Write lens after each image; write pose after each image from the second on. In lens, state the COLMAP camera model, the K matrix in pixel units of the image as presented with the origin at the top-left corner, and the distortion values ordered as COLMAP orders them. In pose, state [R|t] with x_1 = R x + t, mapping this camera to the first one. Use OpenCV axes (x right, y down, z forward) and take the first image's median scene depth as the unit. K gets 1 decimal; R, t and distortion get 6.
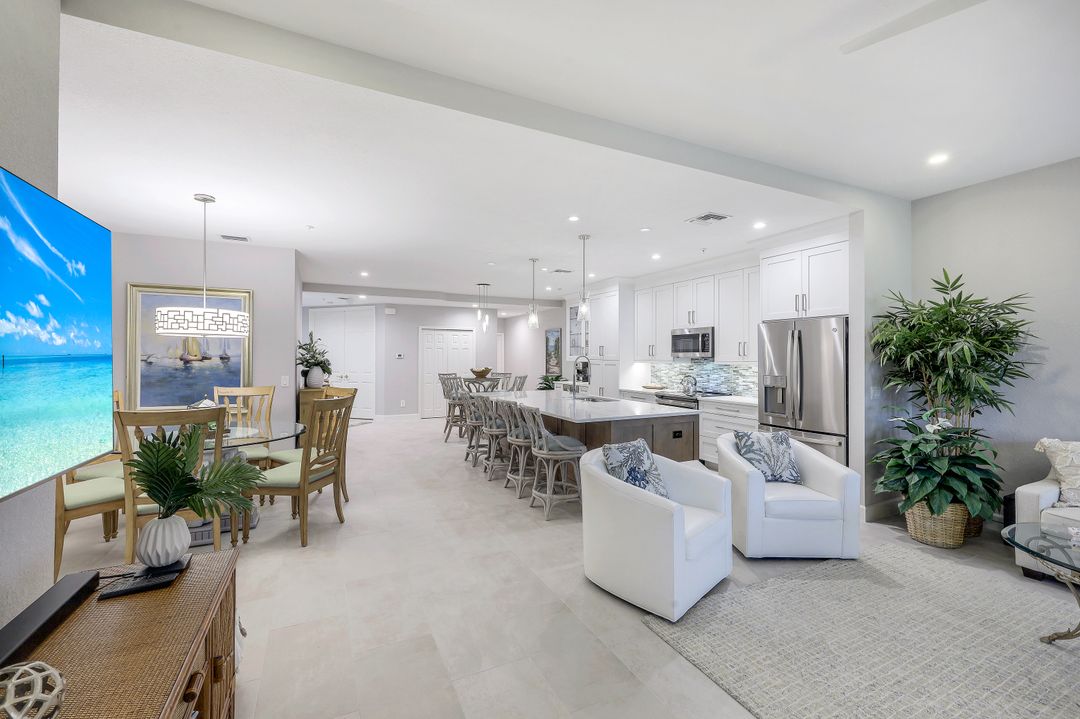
lens RADIAL K [[444.3, 0, 540.0], [0, 444.3, 359.5], [0, 0, 1]] dist [-0.000121, -0.000020]
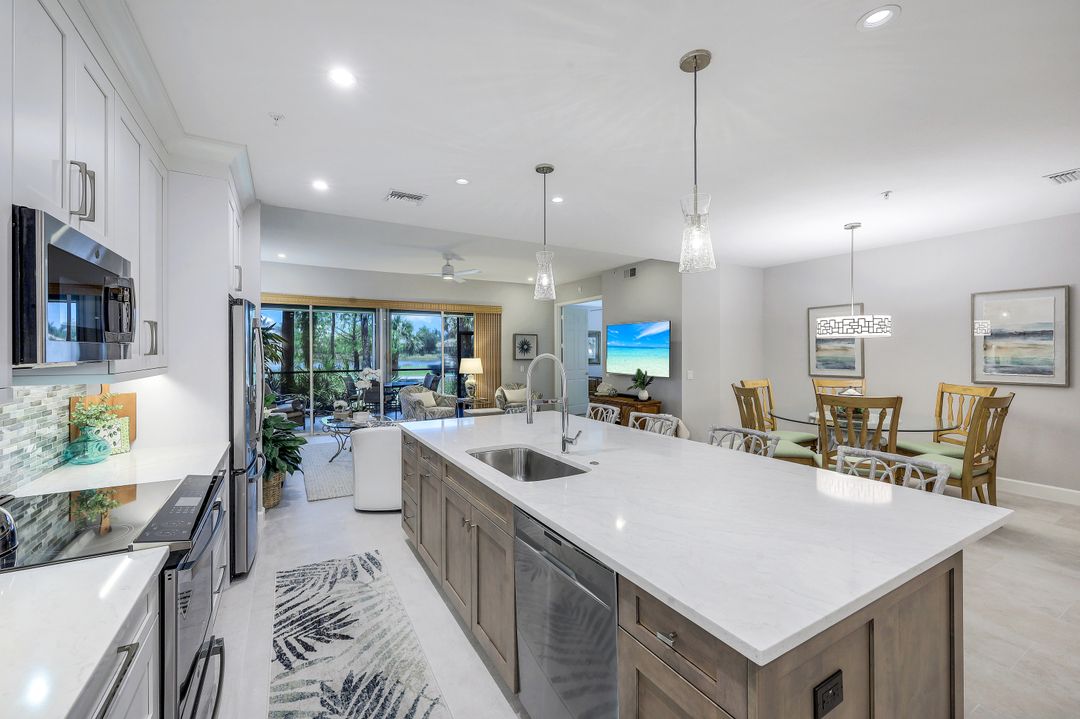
lens RADIAL K [[437.6, 0, 536.2], [0, 437.6, 350.1], [0, 0, 1]] dist [-0.001504, -0.000292]
pose [[-0.998192, -0.000789, -0.060098, 0.113001], [-0.001035, 0.999991, 0.004060, -0.011871], [0.060094, 0.004115, -0.998184, 1.181562]]
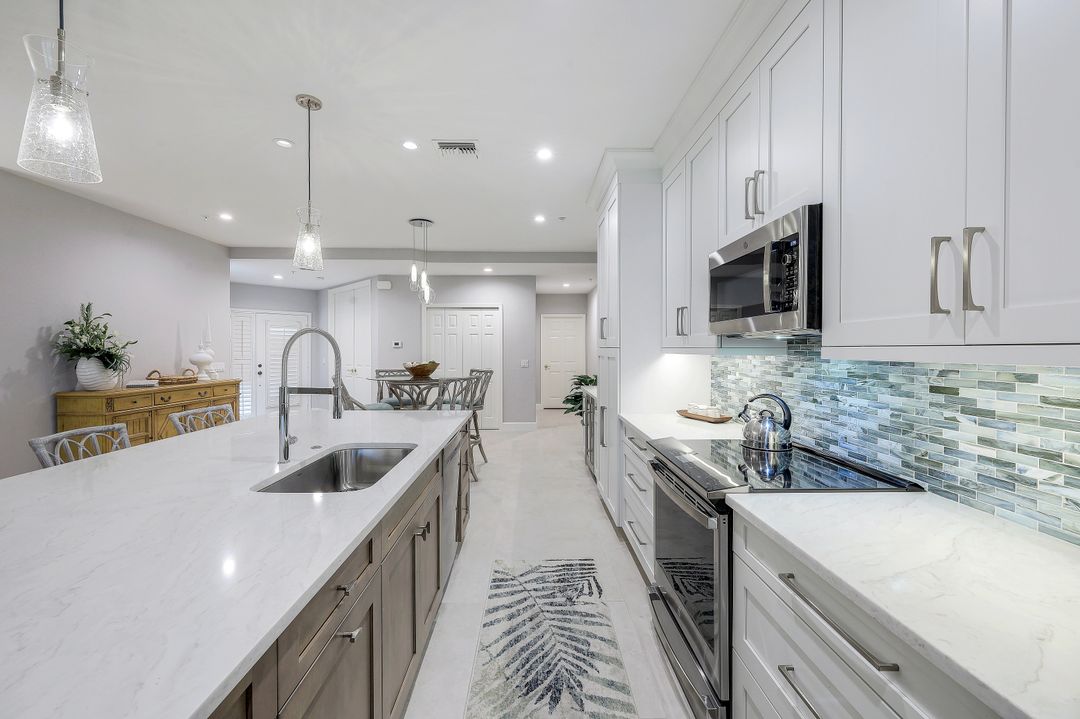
lens RADIAL K [[437.6, 0, 536.2], [0, 437.6, 350.1], [0, 0, 1]] dist [-0.001504, -0.000292]
pose [[0.906549, 0.001358, -0.422098, 0.317092], [-0.003812, 0.999980, -0.004970, 0.007083], [0.422083, 0.006115, 0.906537, 0.648408]]
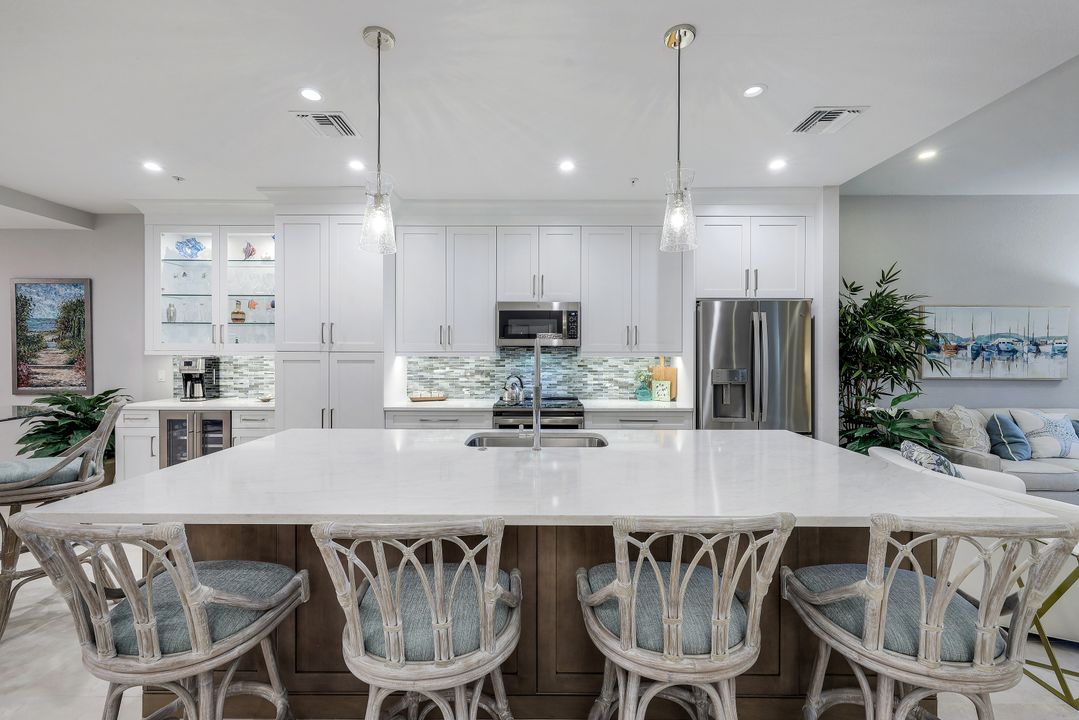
lens RADIAL K [[439.6, 0, 535.8], [0, 439.6, 352.1], [0, 0, 1]] dist [0.000028, 0.000409]
pose [[0.444751, -0.003963, 0.895645, -0.222646], [0.004809, 0.999986, 0.002036, 0.001549], [-0.895641, 0.003402, 0.444764, 0.683977]]
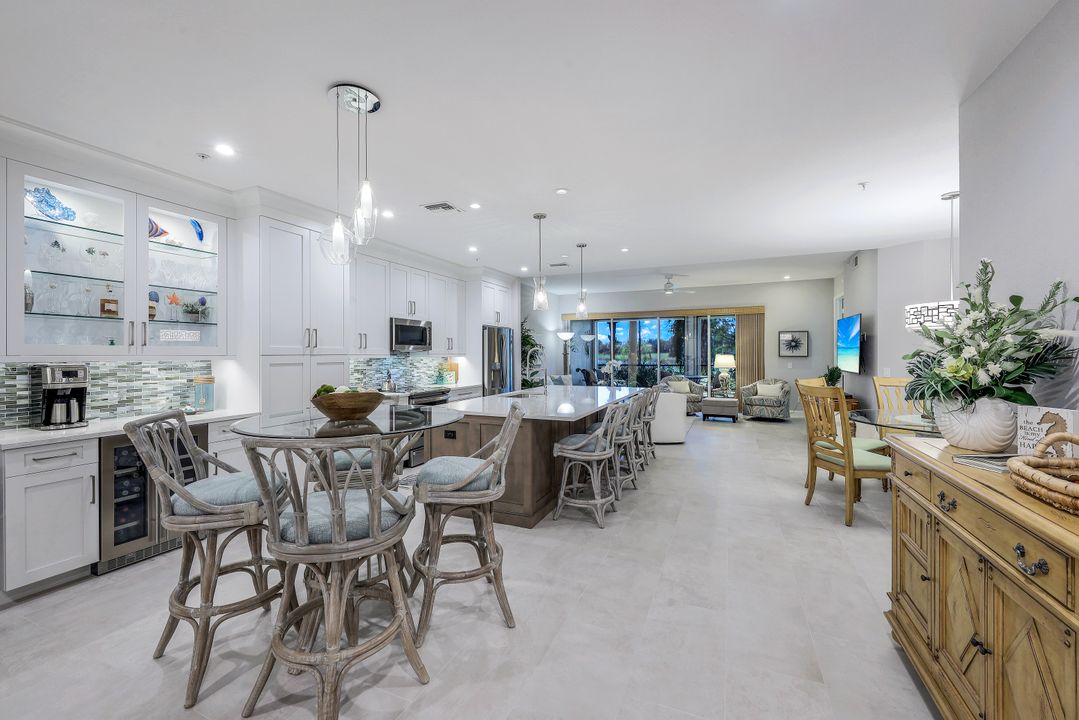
lens RADIAL K [[439.6, 0, 535.8], [0, 439.6, 352.1], [0, 0, 1]] dist [0.000028, 0.000409]
pose [[-0.641016, 0.004408, 0.767515, -0.513105], [0.009842, 0.999948, 0.002477, -0.001217], [-0.767464, 0.009142, -0.641027, 1.326938]]
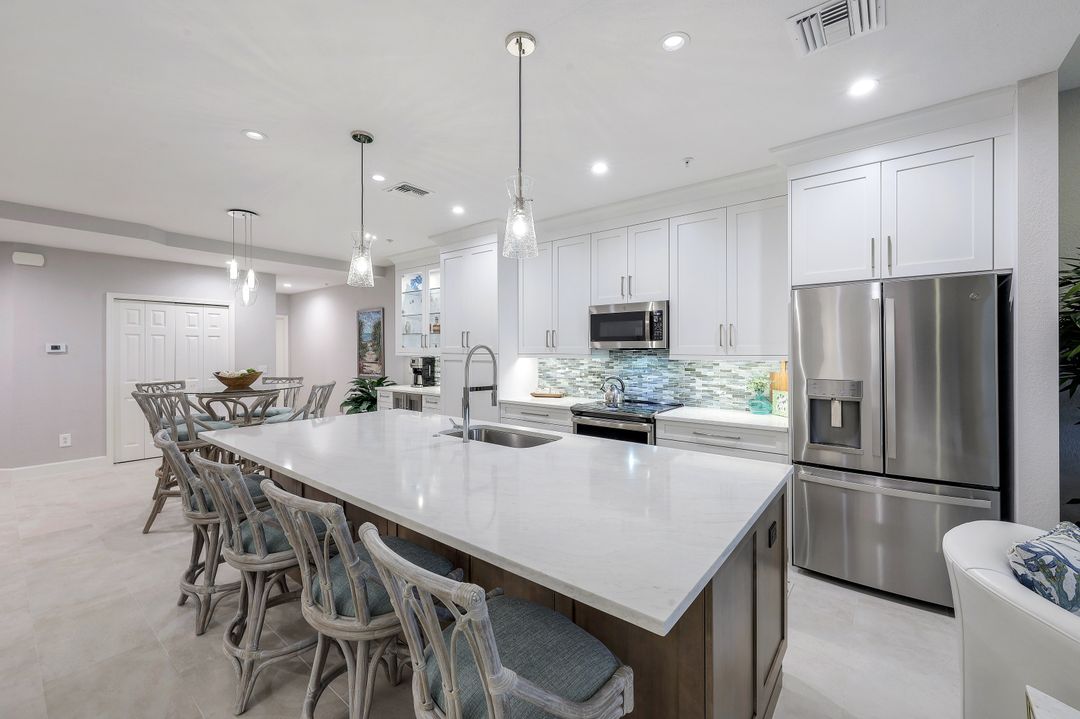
lens RADIAL K [[437.6, 0, 536.2], [0, 437.6, 350.1], [0, 0, 1]] dist [-0.001504, -0.000292]
pose [[0.906316, -0.002192, 0.422595, -0.038602], [0.005189, 0.999969, -0.005943, -0.000117], [-0.422569, 0.007579, 0.906299, 0.463415]]
